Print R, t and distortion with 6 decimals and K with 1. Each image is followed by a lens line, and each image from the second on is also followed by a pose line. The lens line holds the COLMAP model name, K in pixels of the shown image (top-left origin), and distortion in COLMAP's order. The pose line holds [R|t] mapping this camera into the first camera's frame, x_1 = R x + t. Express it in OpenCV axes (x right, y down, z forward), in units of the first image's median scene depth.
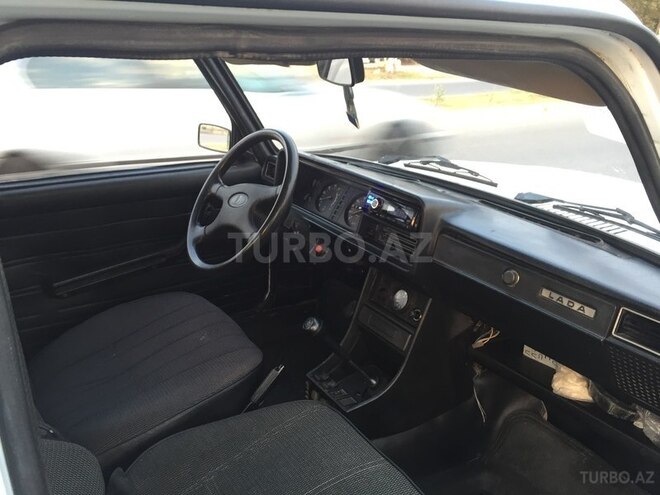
lens RADIAL K [[545.6, 0, 330.0], [0, 545.6, 247.5], [0, 0, 1]] dist [0.095111, -0.003177]
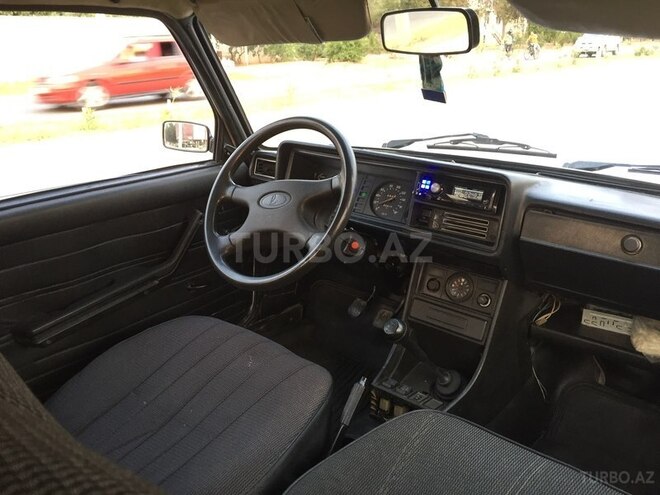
lens RADIAL K [[545.6, 0, 330.0], [0, 545.6, 247.5], [0, 0, 1]] dist [0.095111, -0.003177]
pose [[0.960743, -0.121719, 0.249314, -0.317835], [0.121722, 0.992444, 0.015467, -0.014618], [-0.249313, 0.015487, 0.968299, 0.137890]]
